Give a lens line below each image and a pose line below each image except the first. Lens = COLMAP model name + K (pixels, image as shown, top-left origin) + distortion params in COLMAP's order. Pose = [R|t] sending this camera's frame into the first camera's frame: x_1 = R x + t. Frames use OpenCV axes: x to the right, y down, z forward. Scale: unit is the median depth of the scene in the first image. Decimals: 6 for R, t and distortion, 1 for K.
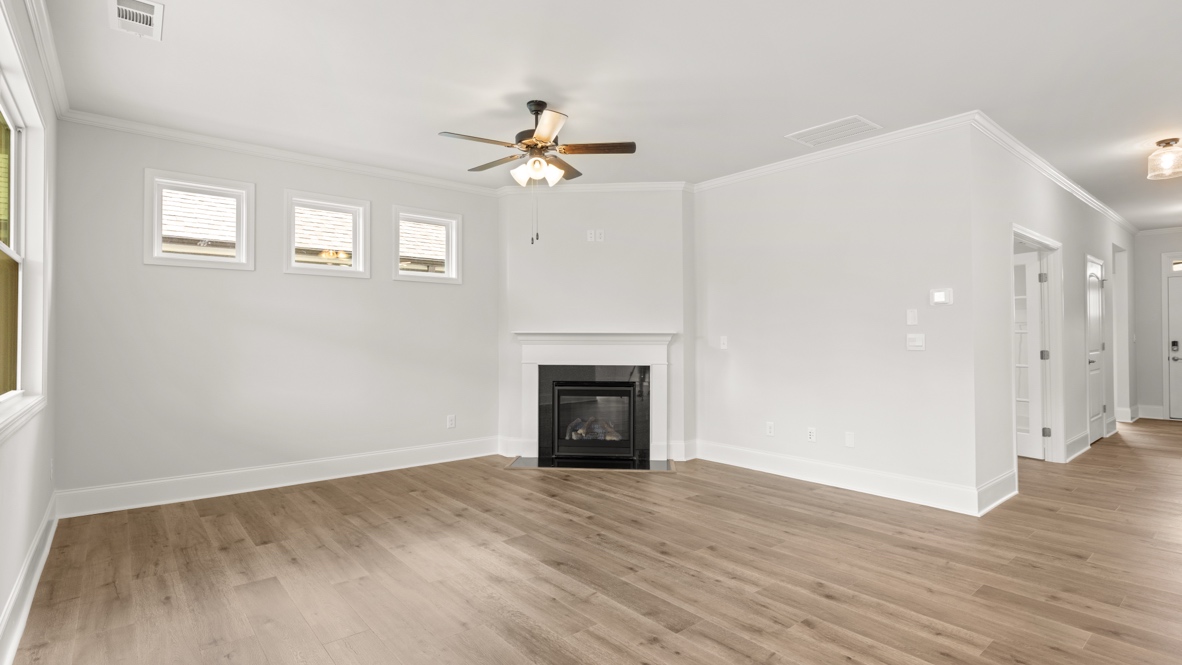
lens RADIAL K [[571.2, 0, 586.4], [0, 571.2, 330.8], [0, 0, 1]] dist [-0.004390, -0.000417]
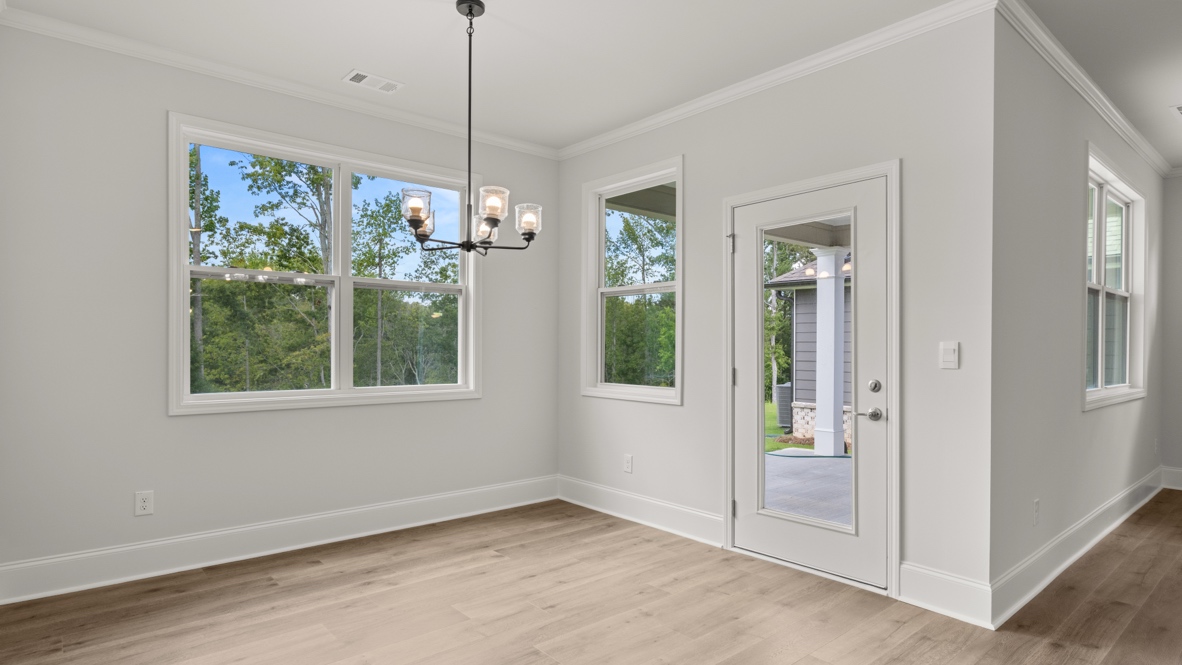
lens RADIAL K [[636.2, 0, 603.3], [0, 636.2, 352.3], [0, 0, 1]] dist [-0.004464, -0.000308]
pose [[0.029950, 0.010876, -0.999492, 0.467846], [0.006385, 0.999918, 0.011071, -0.002054], [0.999531, -0.006714, 0.029879, -0.313955]]
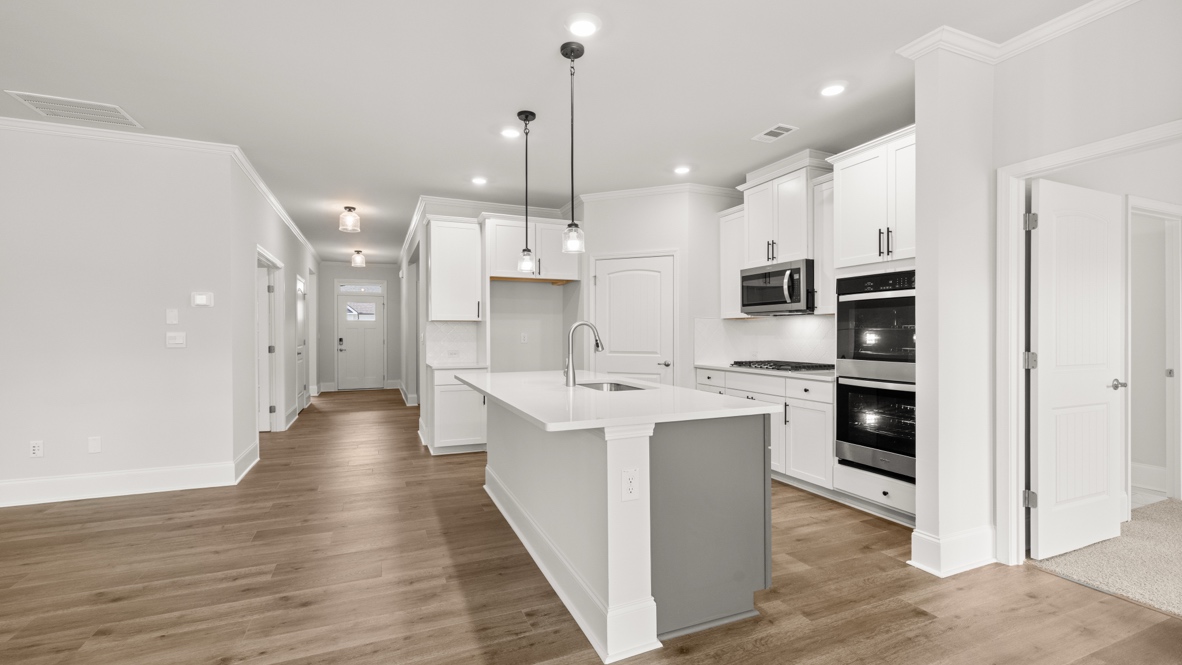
lens RADIAL K [[510.0, 0, 585.3], [0, 510.0, 336.6], [0, 0, 1]] dist [0.004021, 0.000295]
pose [[0.291096, -0.002676, 0.956690, -0.123111], [-0.009336, 0.999941, 0.005637, 0.000893], [-0.956648, -0.010572, 0.291054, -0.015813]]
